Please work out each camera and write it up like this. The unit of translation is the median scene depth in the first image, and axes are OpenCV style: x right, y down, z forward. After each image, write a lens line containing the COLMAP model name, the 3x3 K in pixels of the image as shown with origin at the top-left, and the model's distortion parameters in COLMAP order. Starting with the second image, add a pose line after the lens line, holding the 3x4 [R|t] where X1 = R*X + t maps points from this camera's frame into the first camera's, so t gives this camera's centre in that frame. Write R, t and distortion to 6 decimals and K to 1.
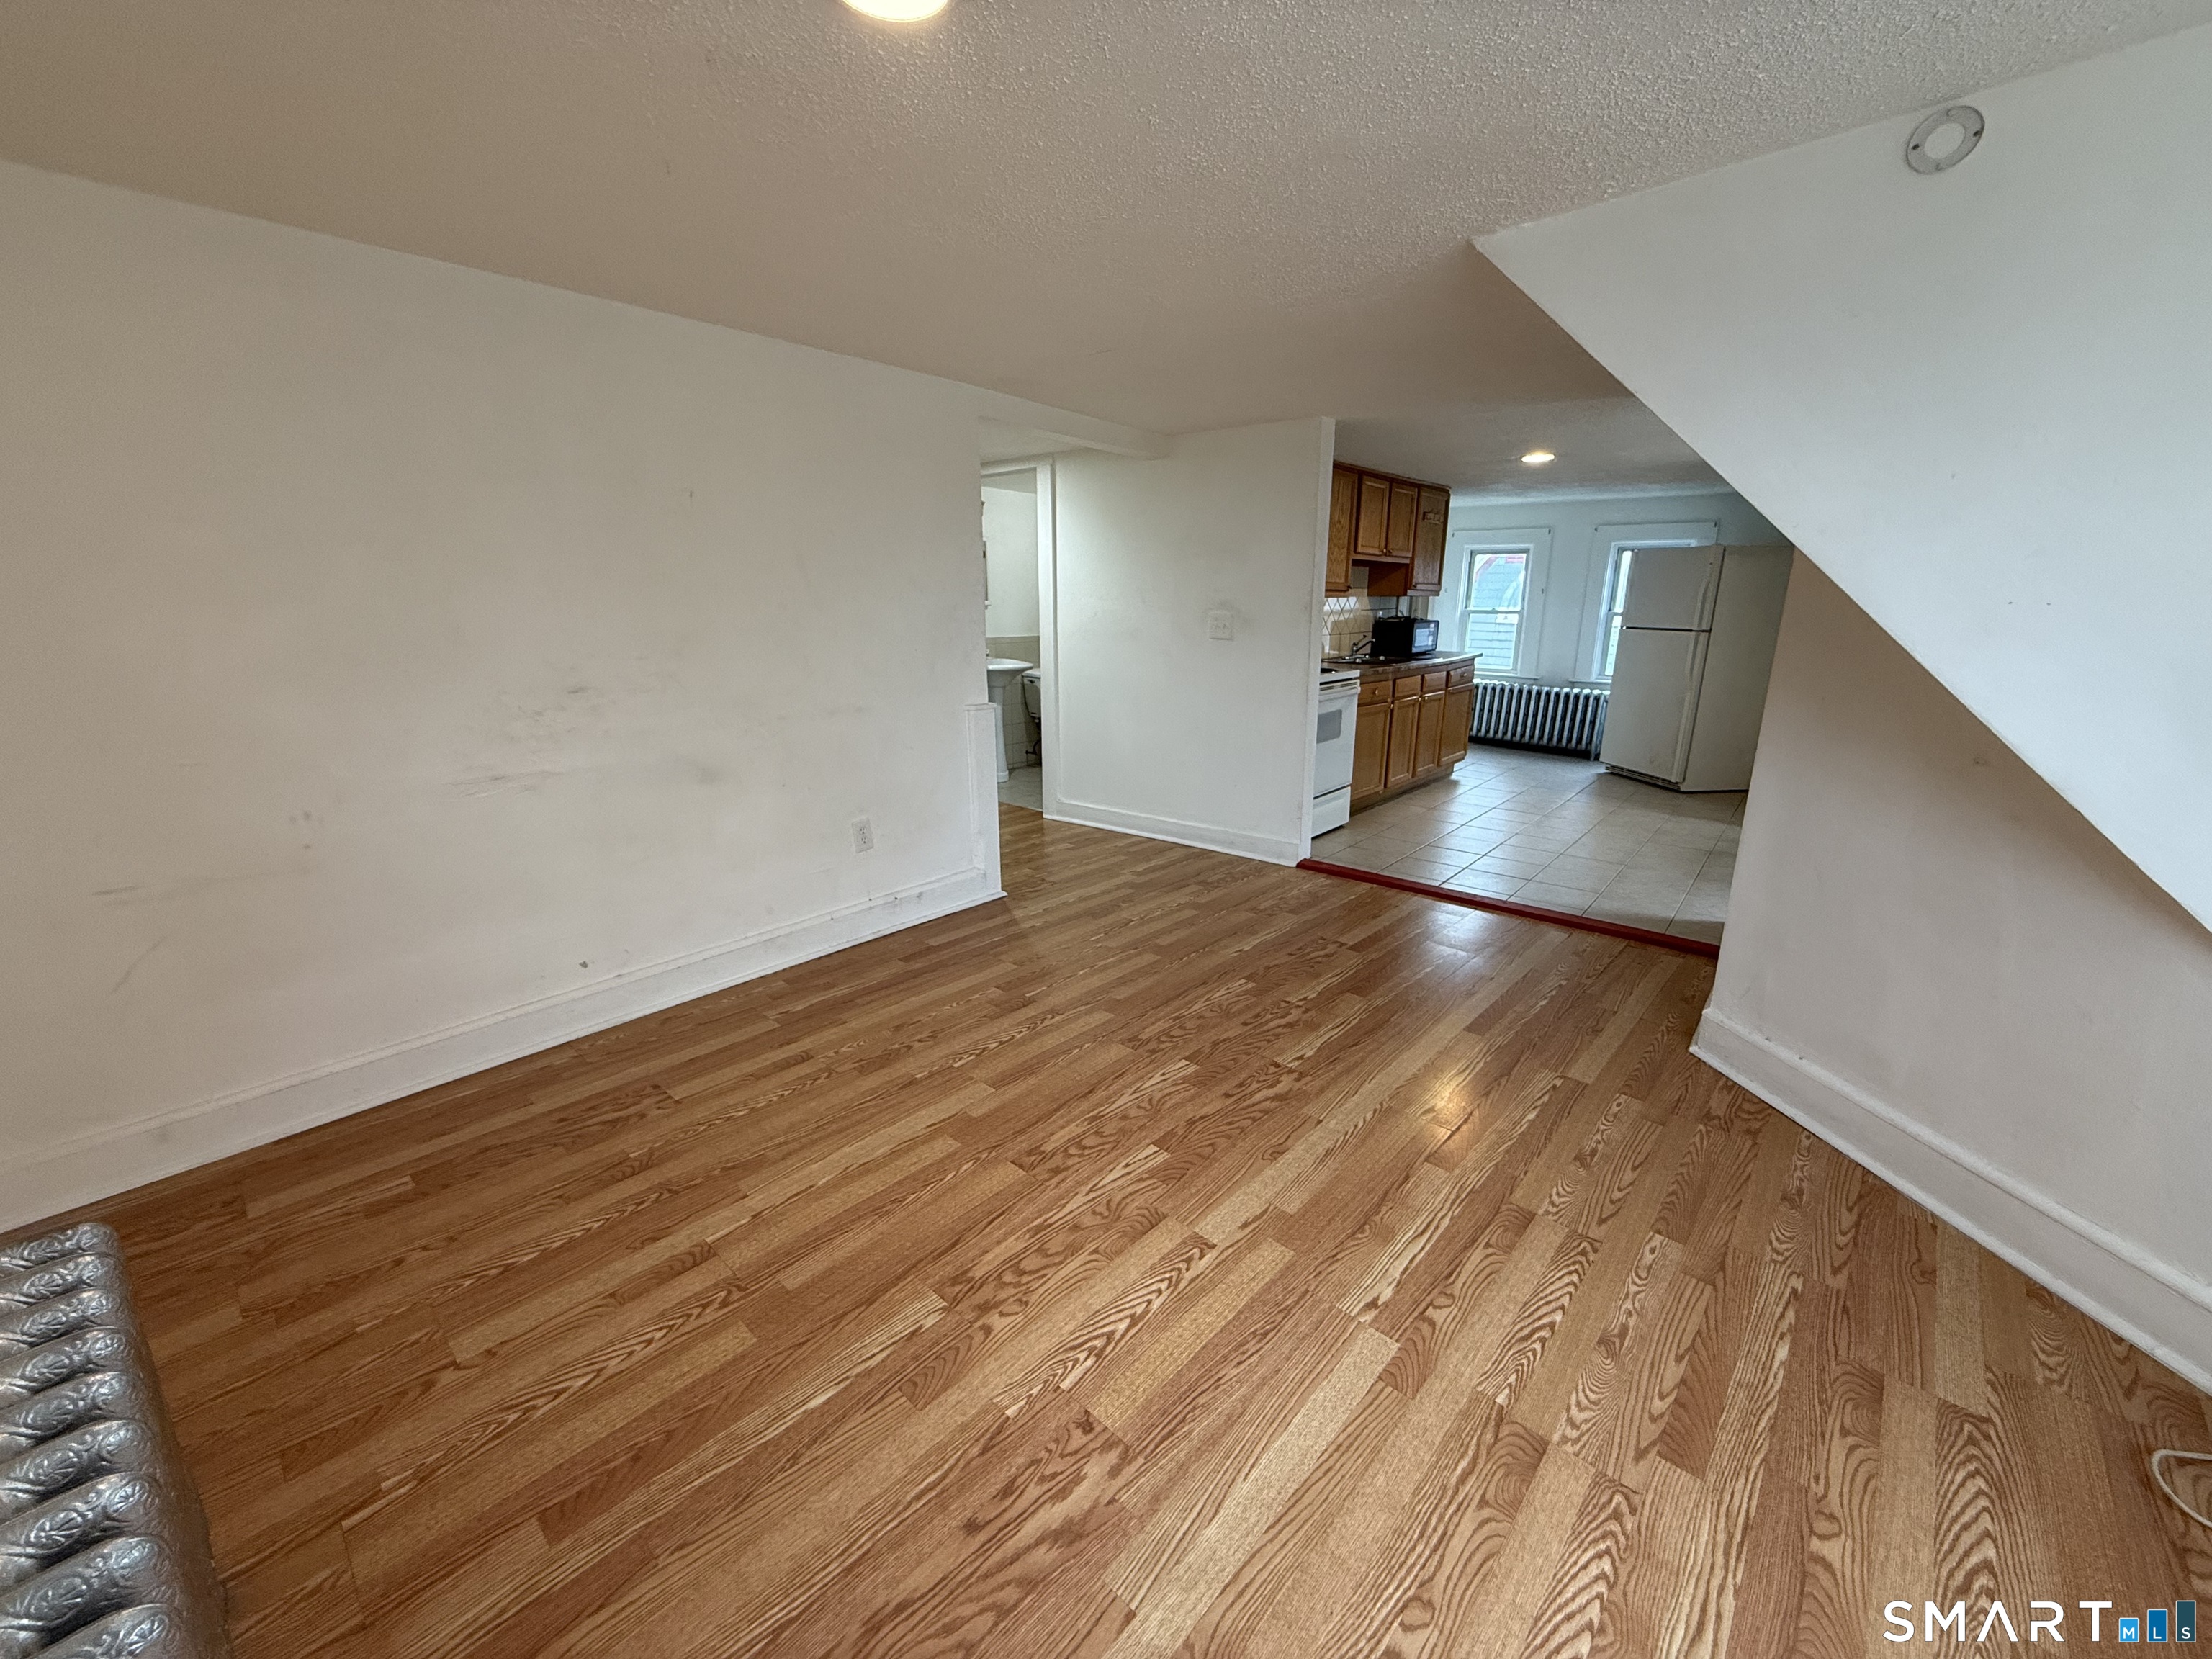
lens RADIAL K [[882.2, 0, 1106.0], [0, 882.2, 829.5], [0, 0, 1]] dist [-0.006197, -0.000148]
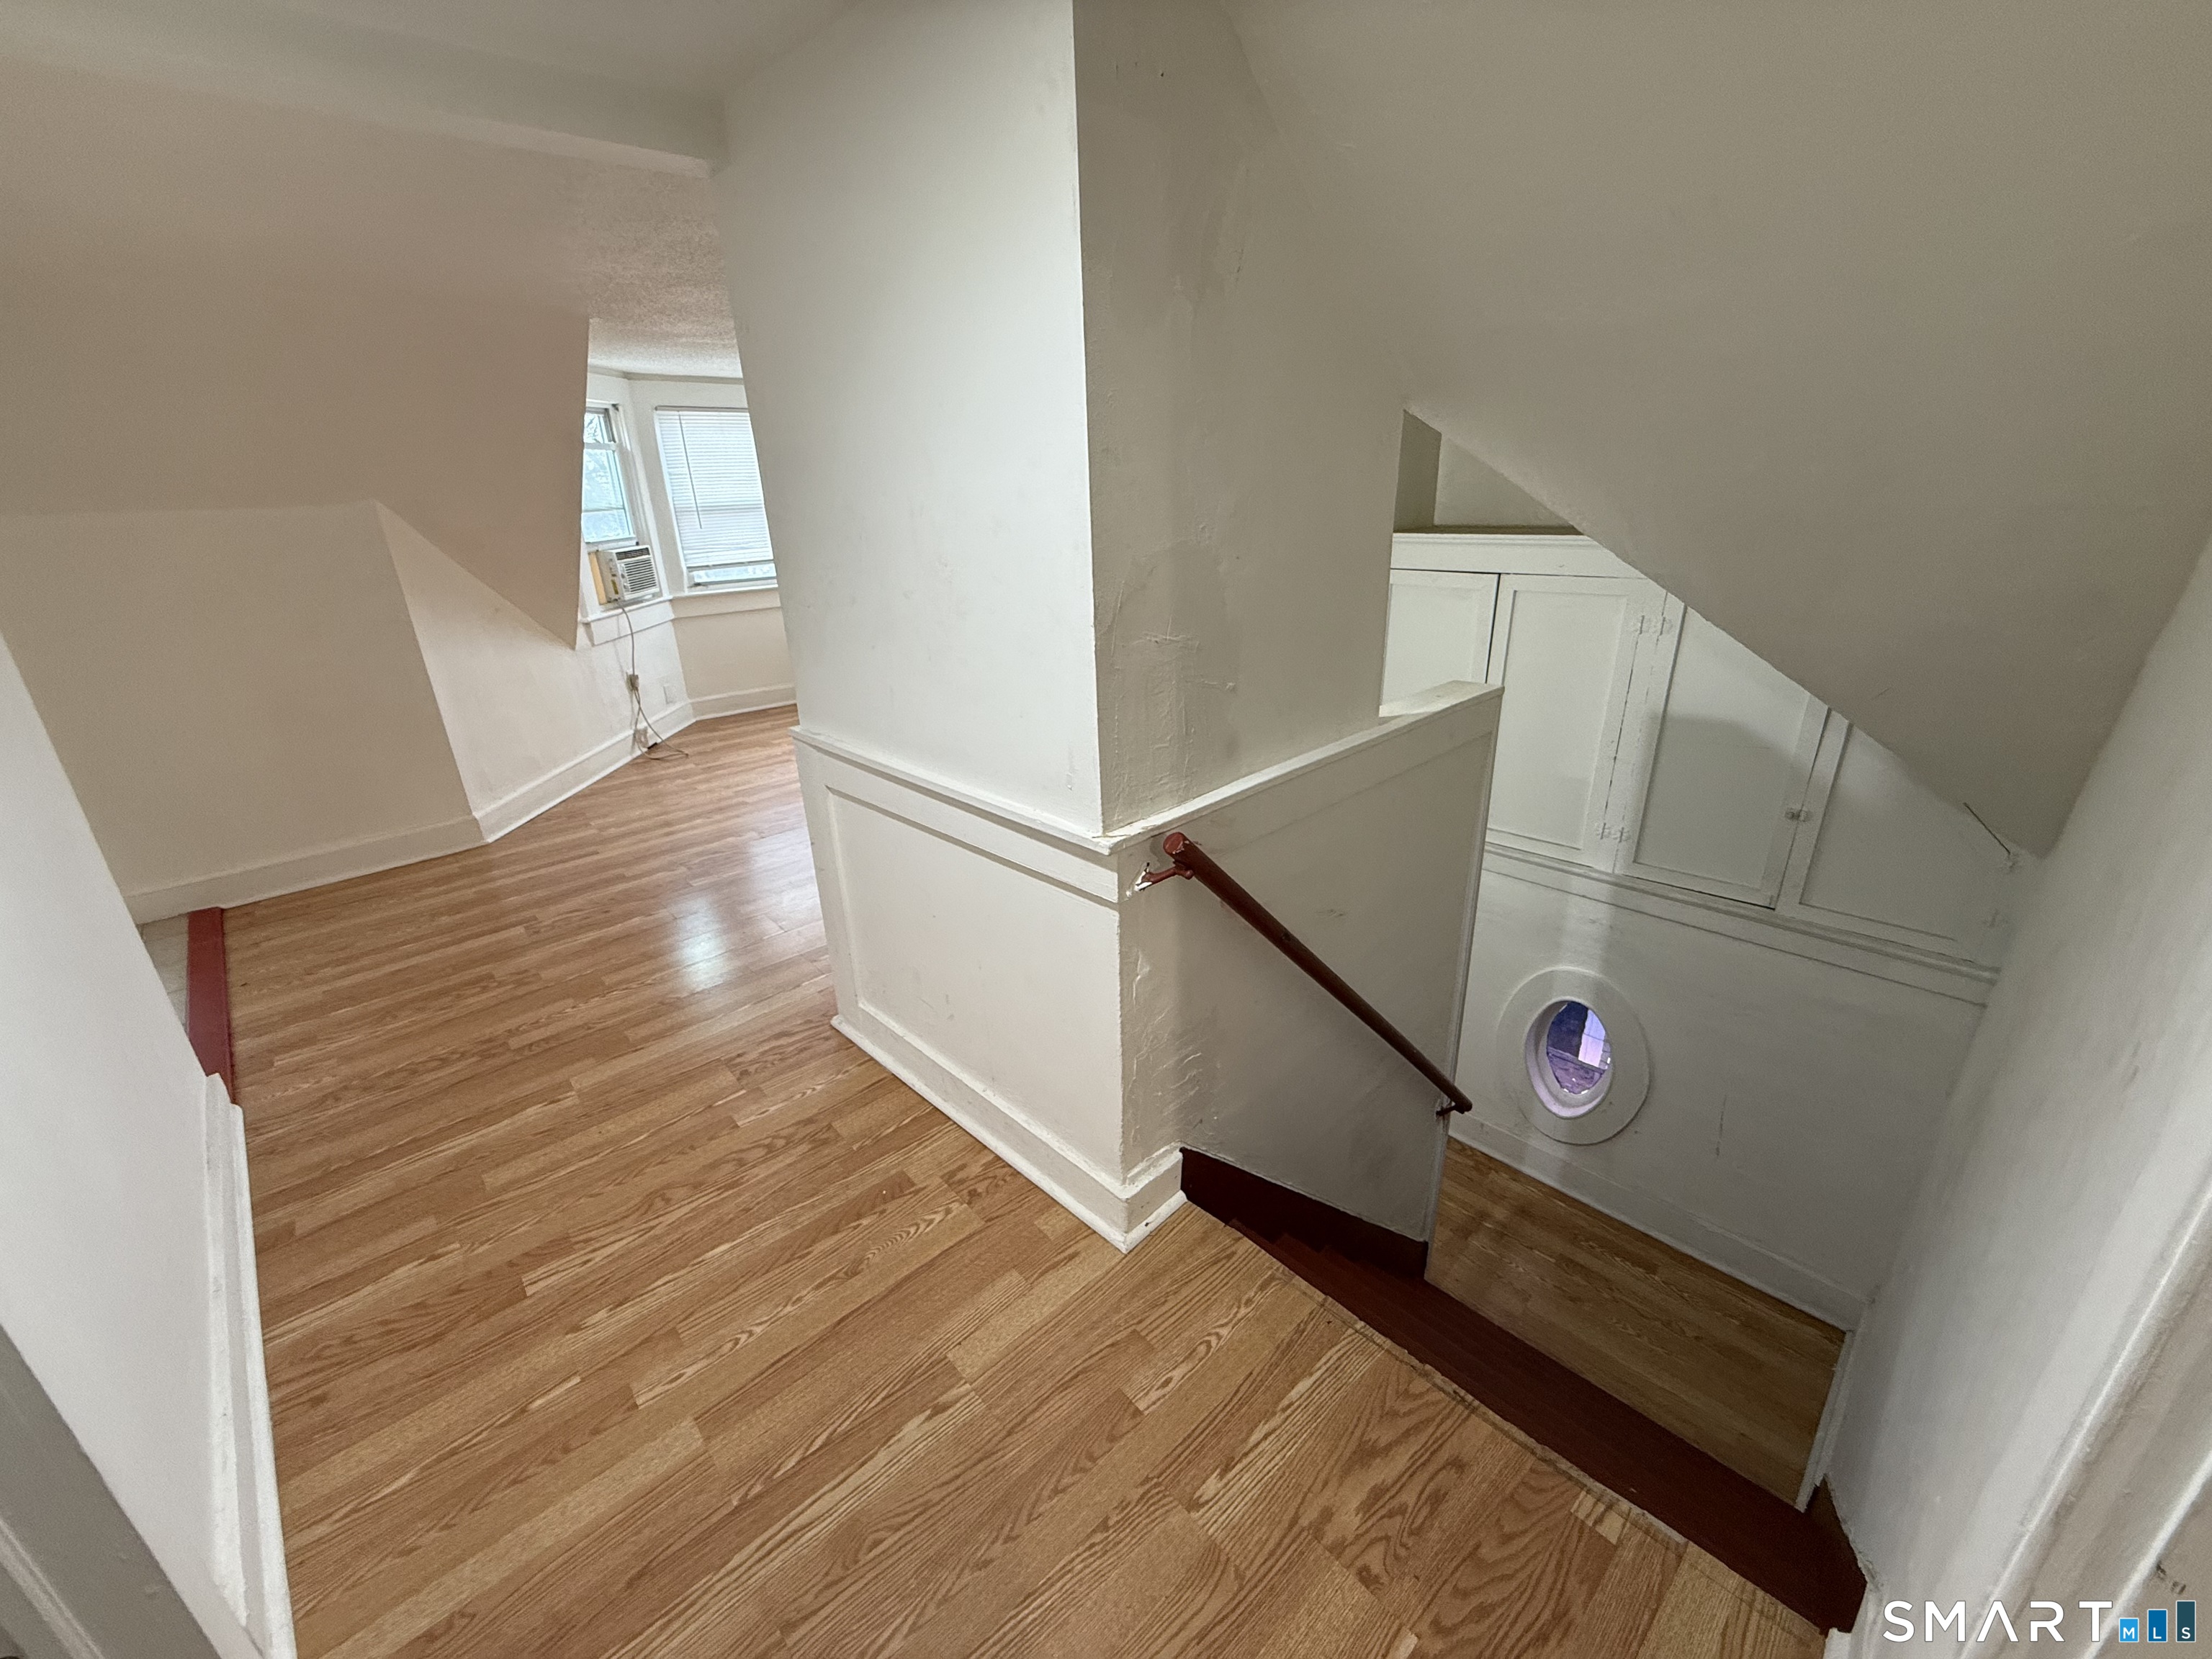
lens RADIAL K [[882.2, 0, 1106.0], [0, 882.2, 829.5], [0, 0, 1]] dist [-0.006197, -0.000148]
pose [[-0.994544, -0.000226, 0.104318, -0.667147], [0.060793, 0.811380, 0.581349, -0.701202], [-0.084772, 0.584519, -0.806939, 2.524581]]
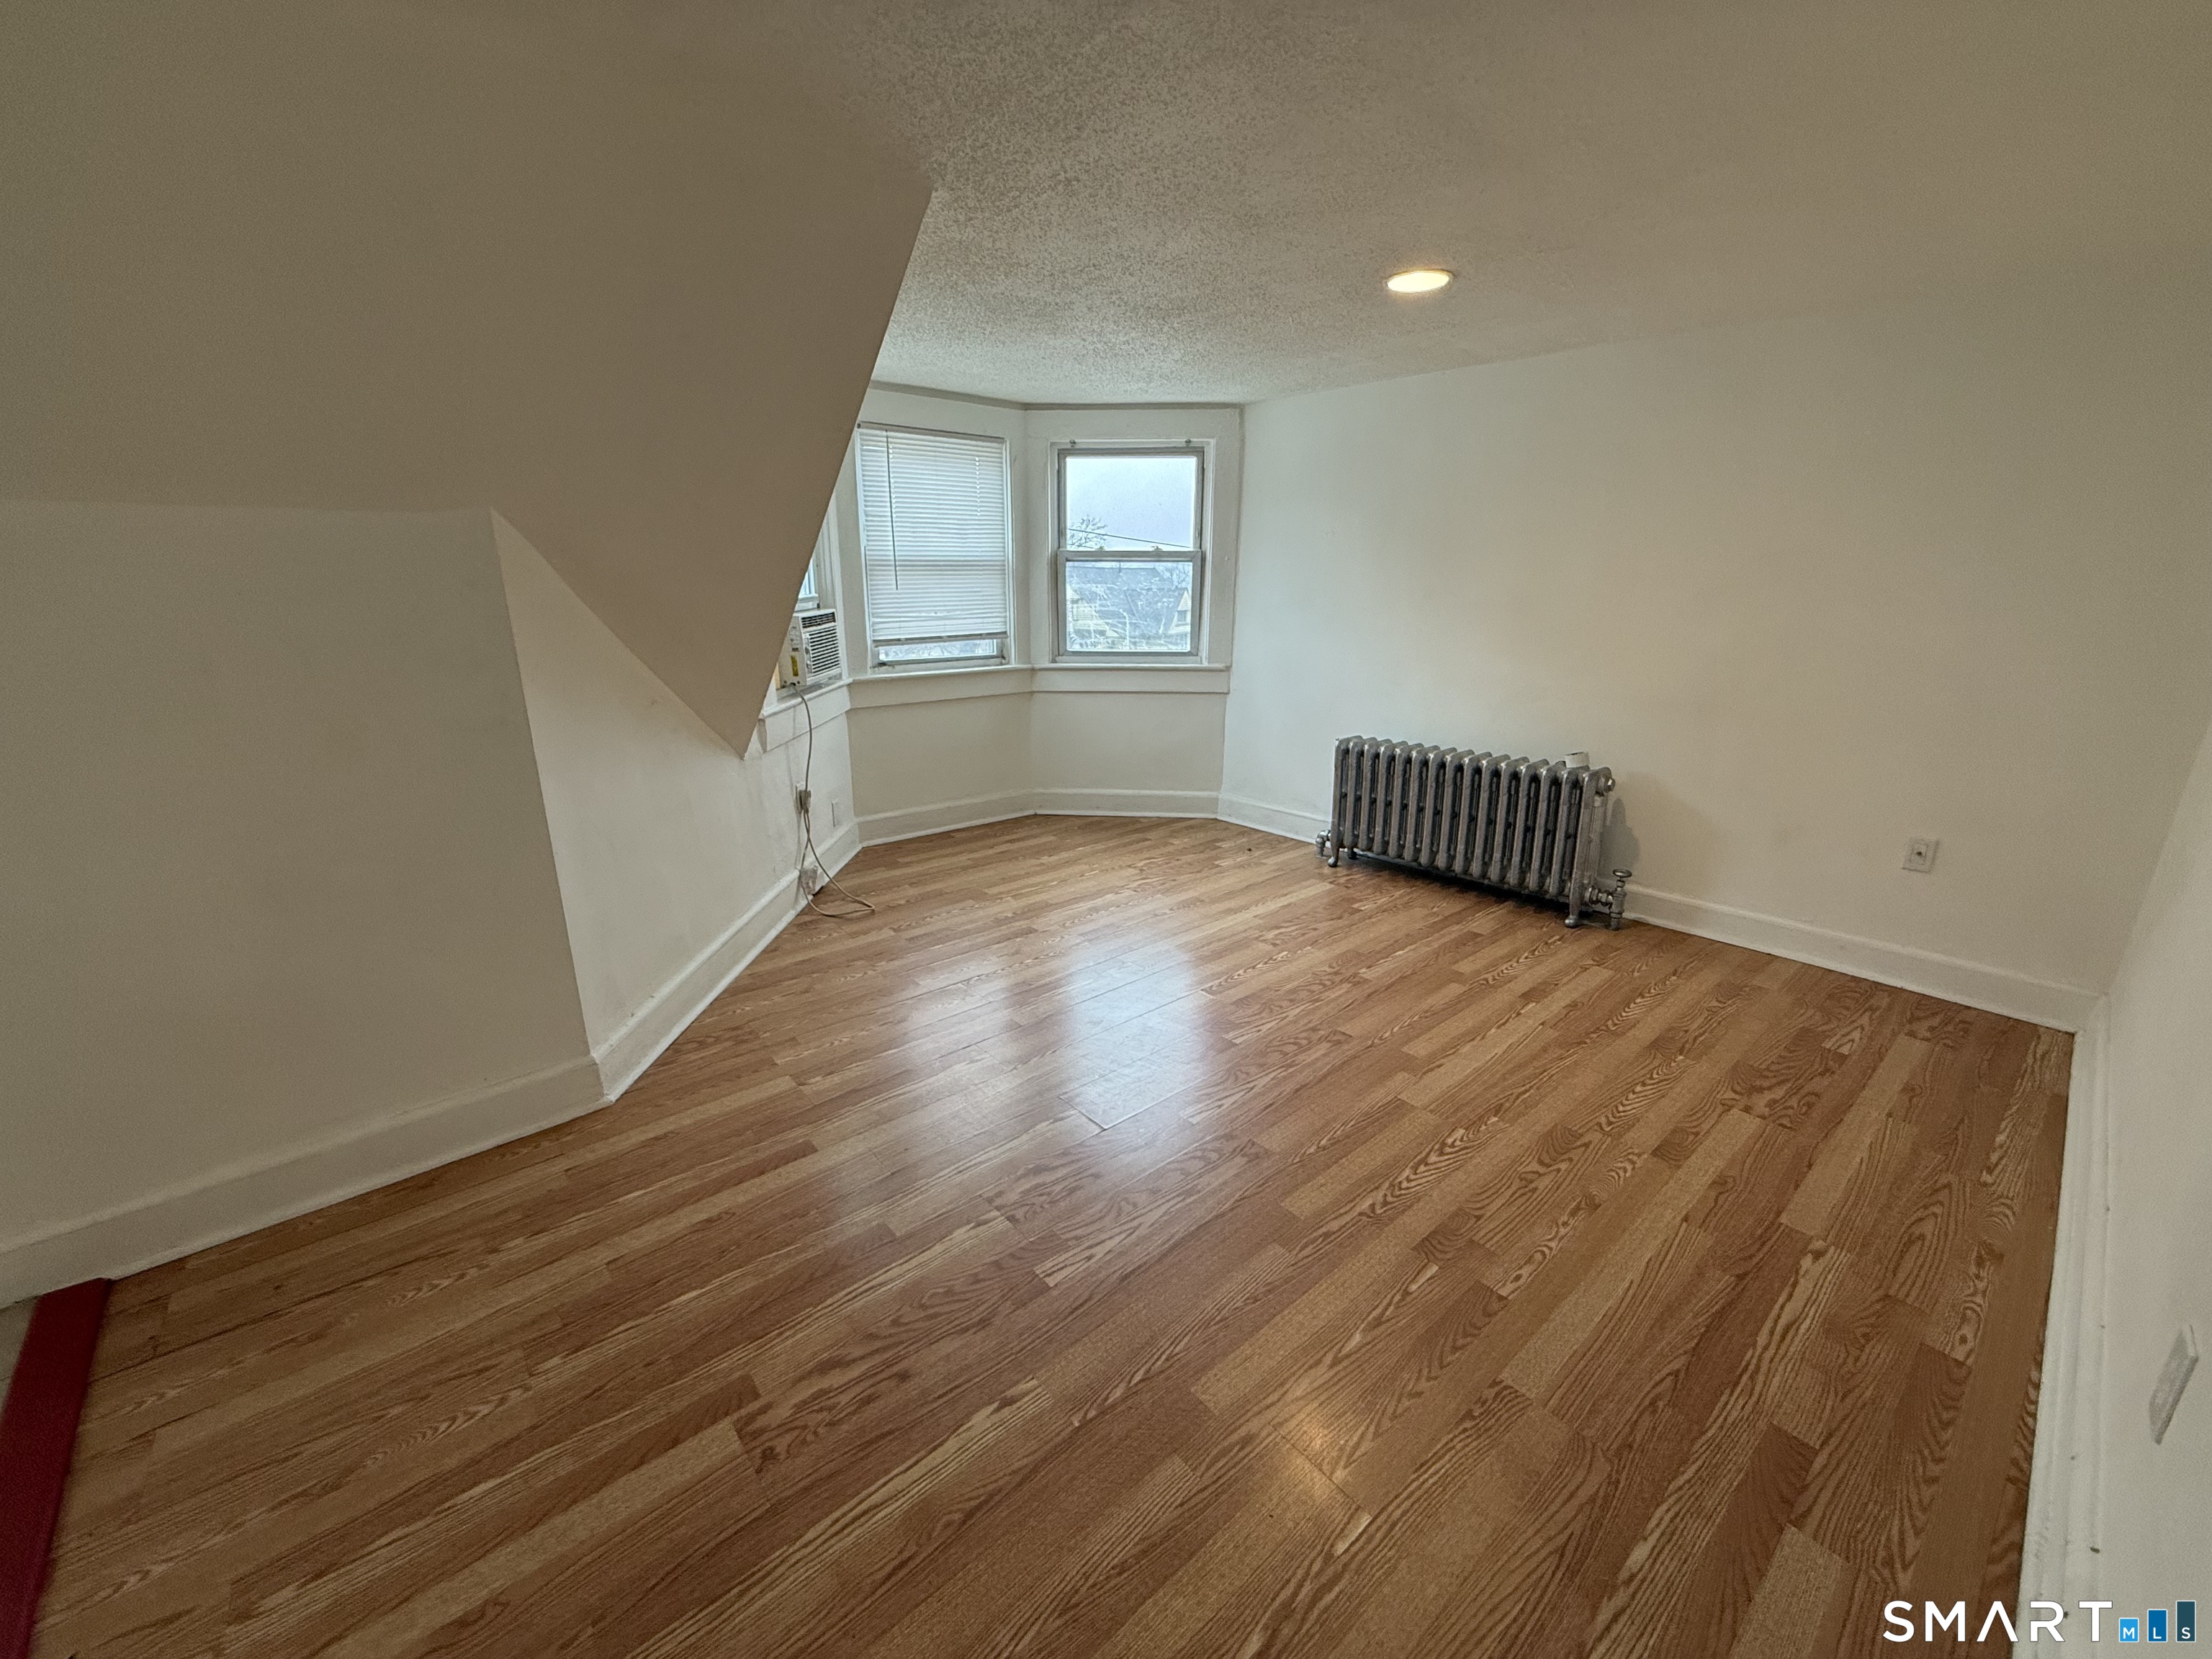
lens RADIAL K [[882.2, 0, 1106.0], [0, 882.2, 829.5], [0, 0, 1]] dist [-0.006197, -0.000148]
pose [[-0.991528, -0.034594, 0.125200, 0.087104], [0.034286, 0.859991, 0.509157, -0.491655], [-0.125285, 0.509136, -0.851519, 1.835178]]
